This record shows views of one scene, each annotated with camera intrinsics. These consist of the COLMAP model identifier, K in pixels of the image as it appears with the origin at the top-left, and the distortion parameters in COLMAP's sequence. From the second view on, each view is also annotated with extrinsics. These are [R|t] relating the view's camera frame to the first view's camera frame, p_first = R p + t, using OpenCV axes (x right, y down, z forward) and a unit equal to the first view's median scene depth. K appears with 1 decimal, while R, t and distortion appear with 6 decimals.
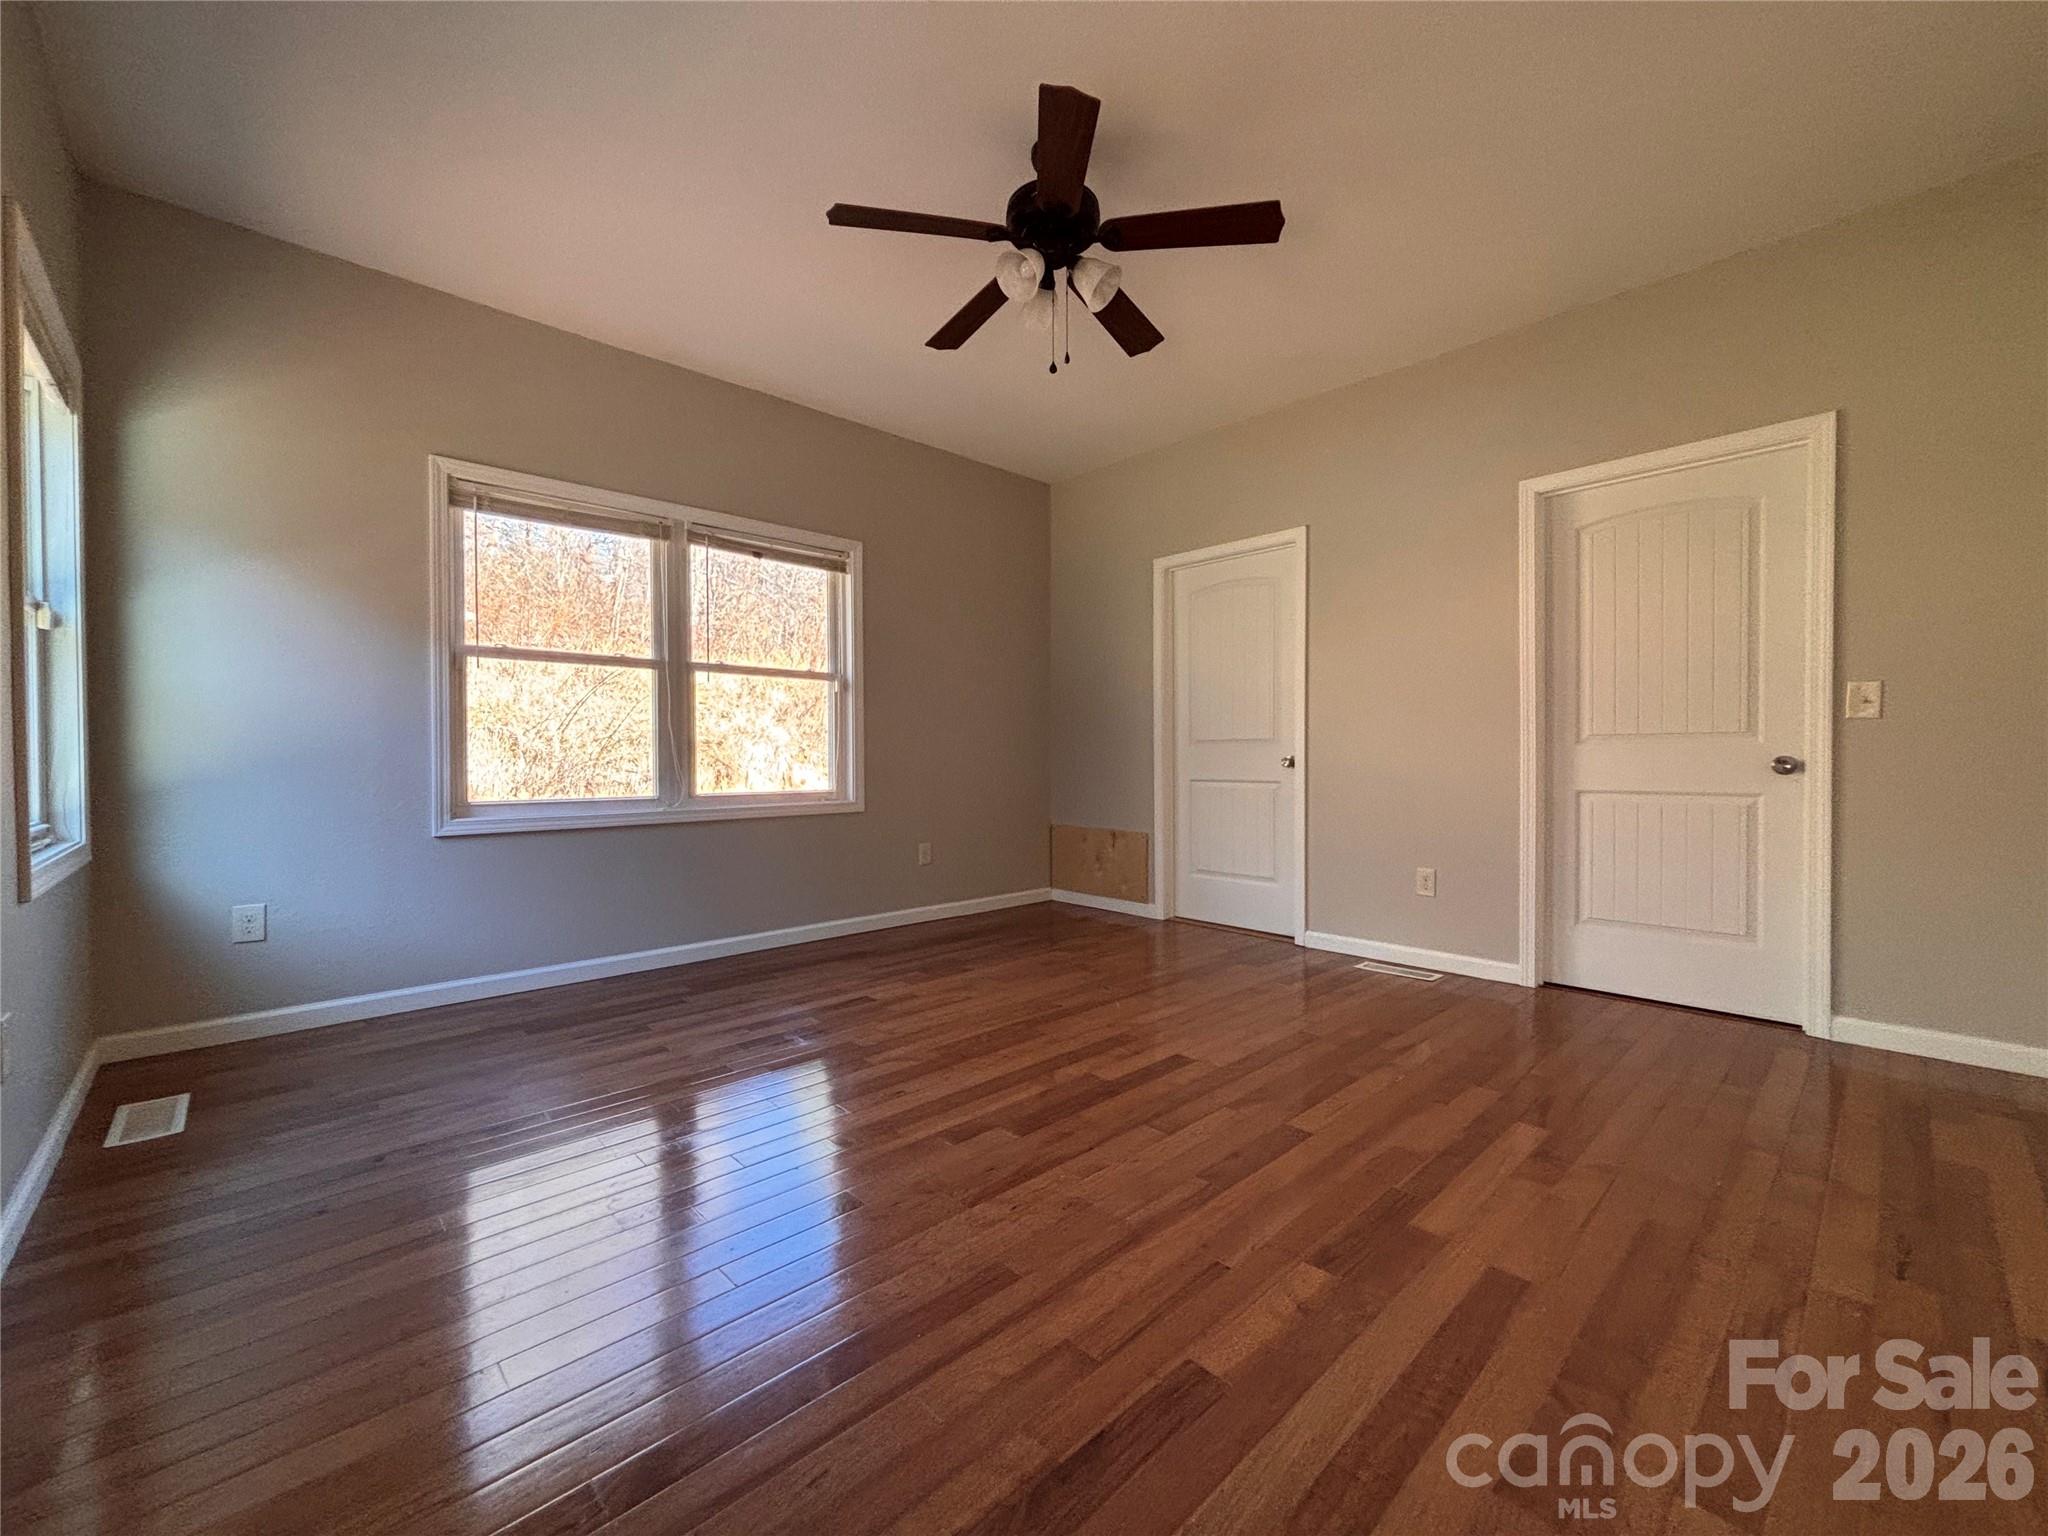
lens RADIAL K [[831.8, 0, 1025.6], [0, 831.8, 767.3], [0, 0, 1]] dist [-0.003011, -0.000458]
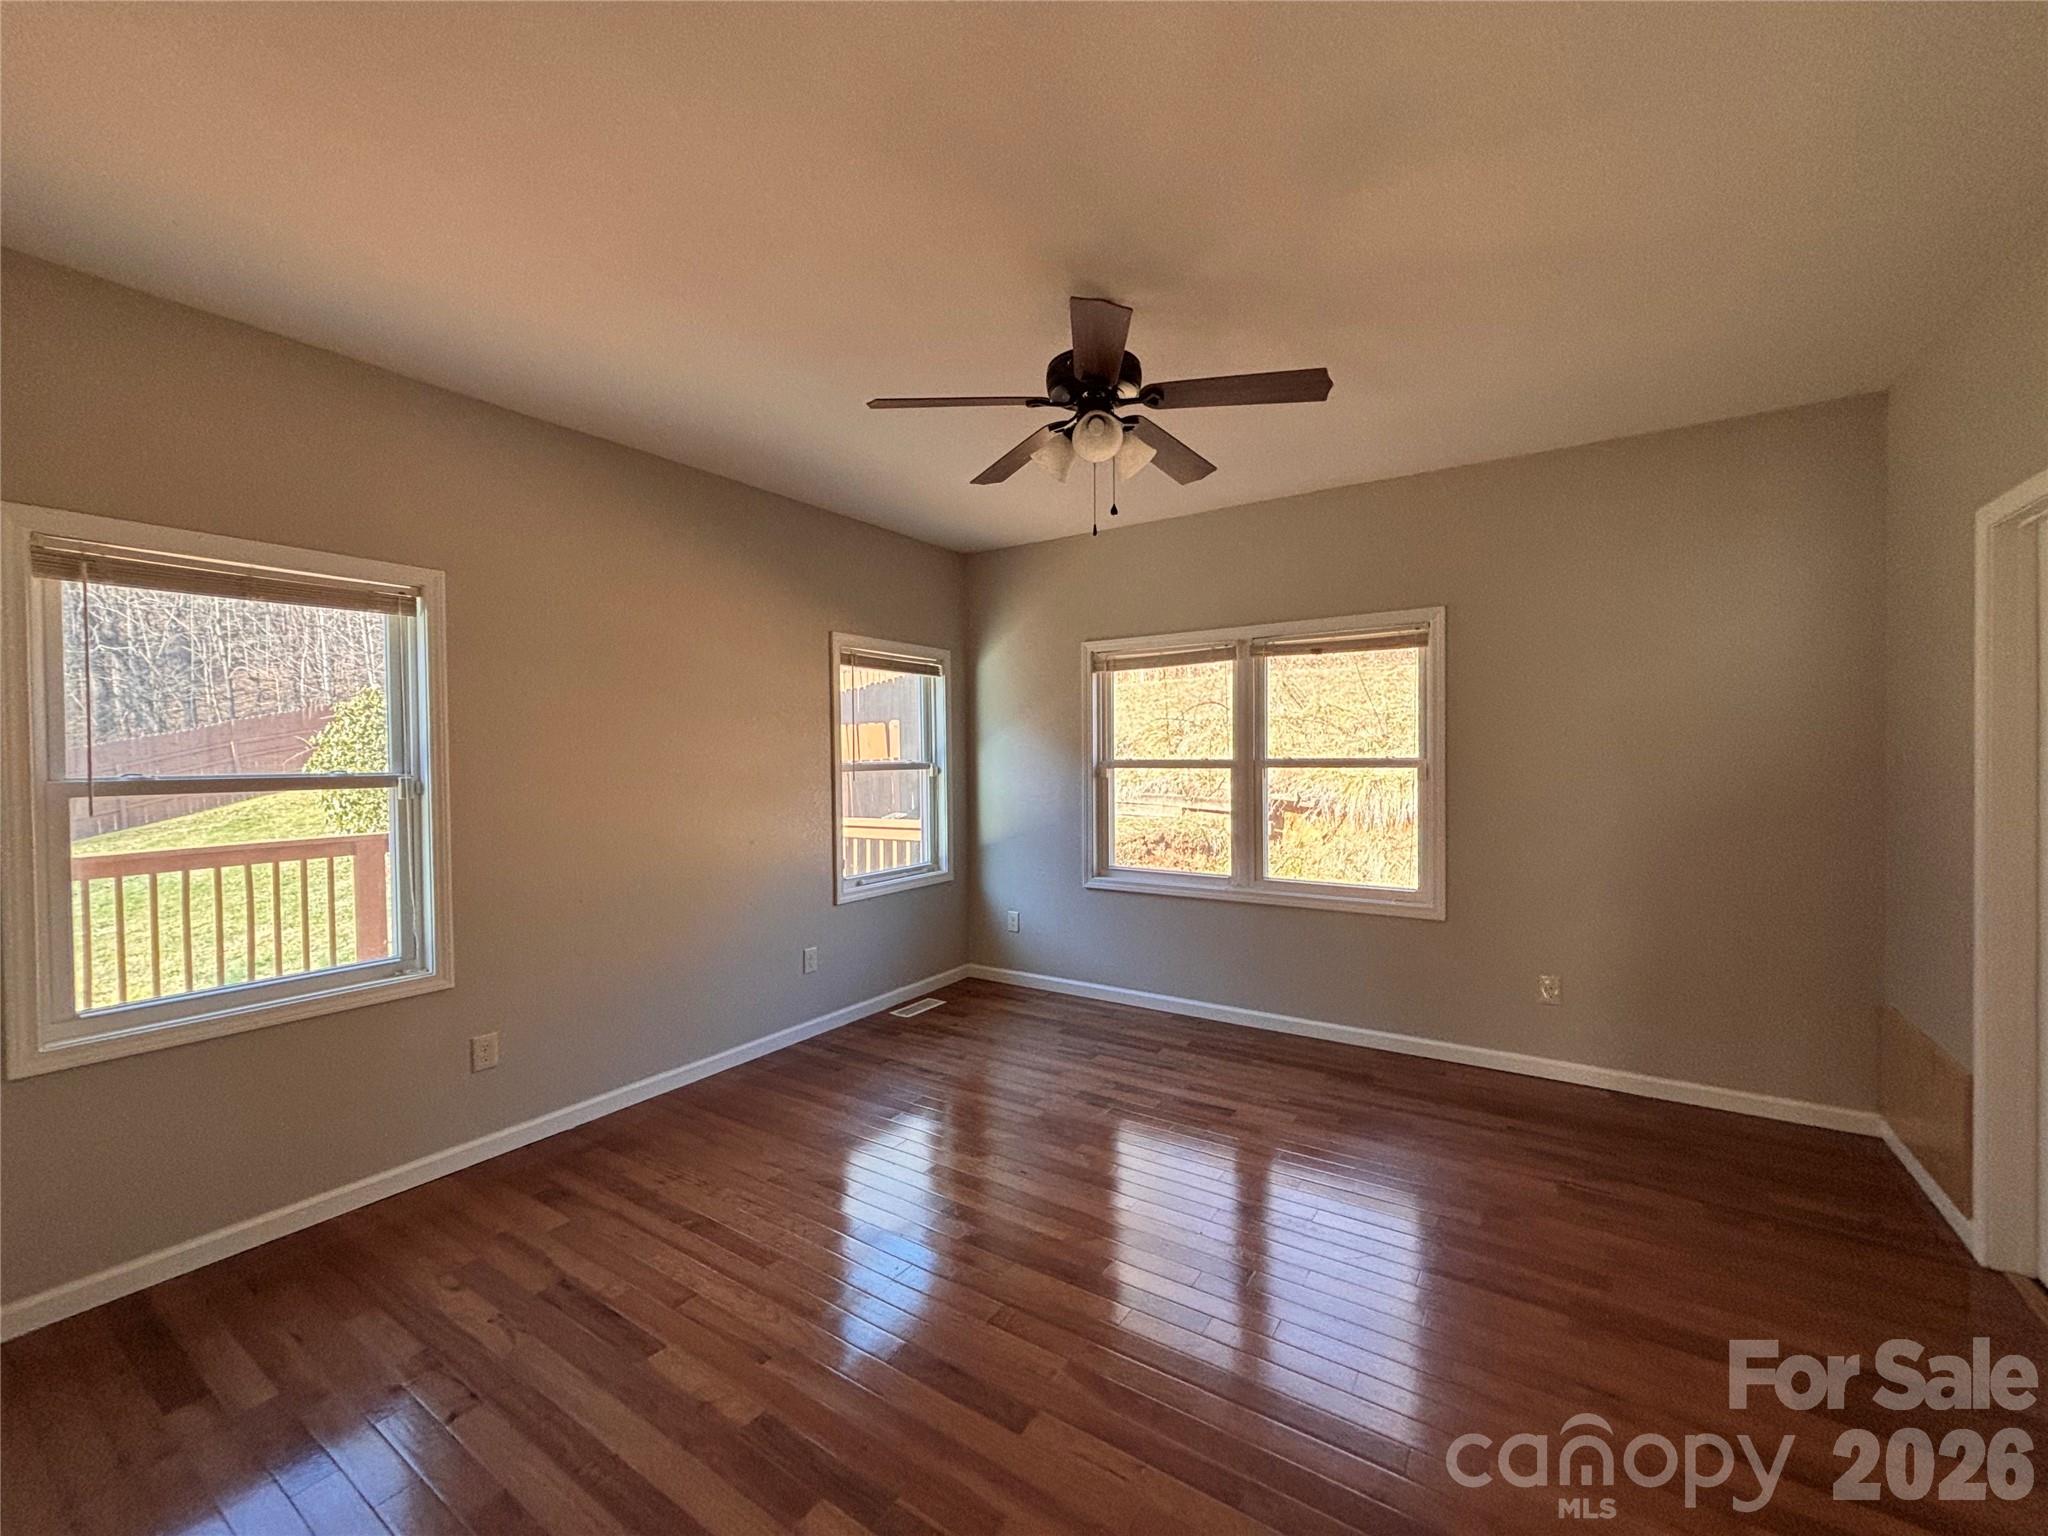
lens RADIAL K [[832.2, 0, 1017.0], [0, 832.2, 770.8], [0, 0, 1]] dist [0.017906, 0.000026]
pose [[0.216812, 0.023802, -0.975923, 0.756364], [-0.001708, 0.999710, 0.024003, -0.168714], [0.976212, -0.003537, 0.216790, 0.527215]]
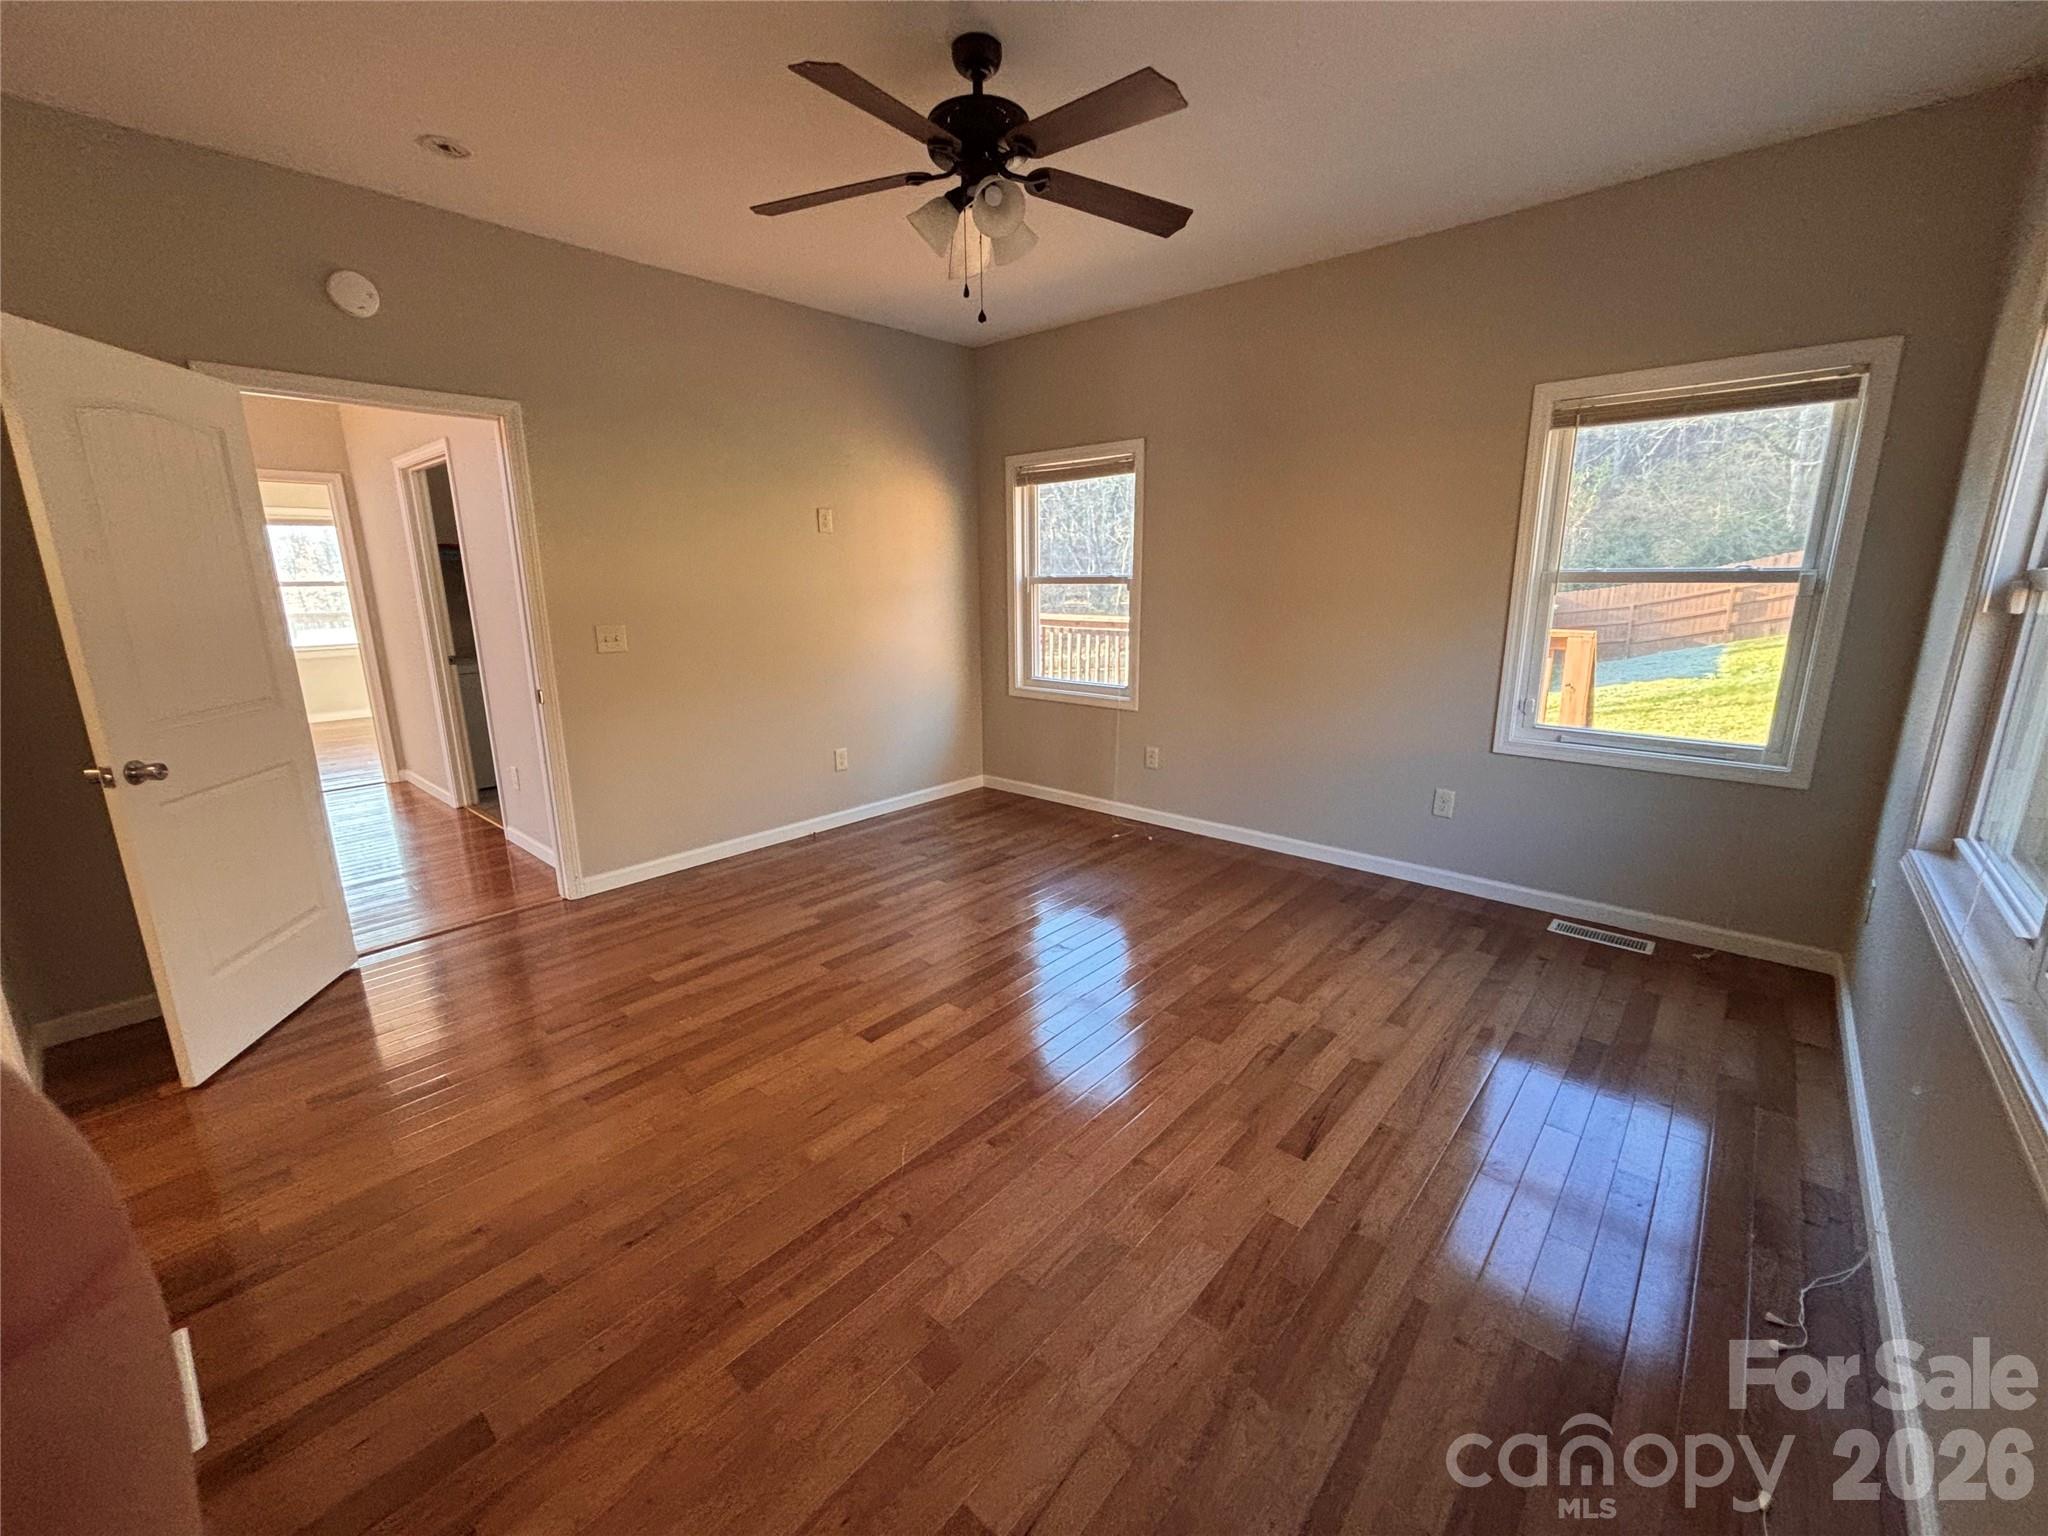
lens RADIAL K [[844.5, 0, 1037.2], [0, 844.5, 734.4], [0, 0, 1]] dist [0.100138, -0.000087]
pose [[-0.994704, 0.032812, -0.097400, 0.061567], [0.012836, 0.979911, 0.199021, -0.171948], [0.101974, 0.196717, -0.975143, 1.586667]]
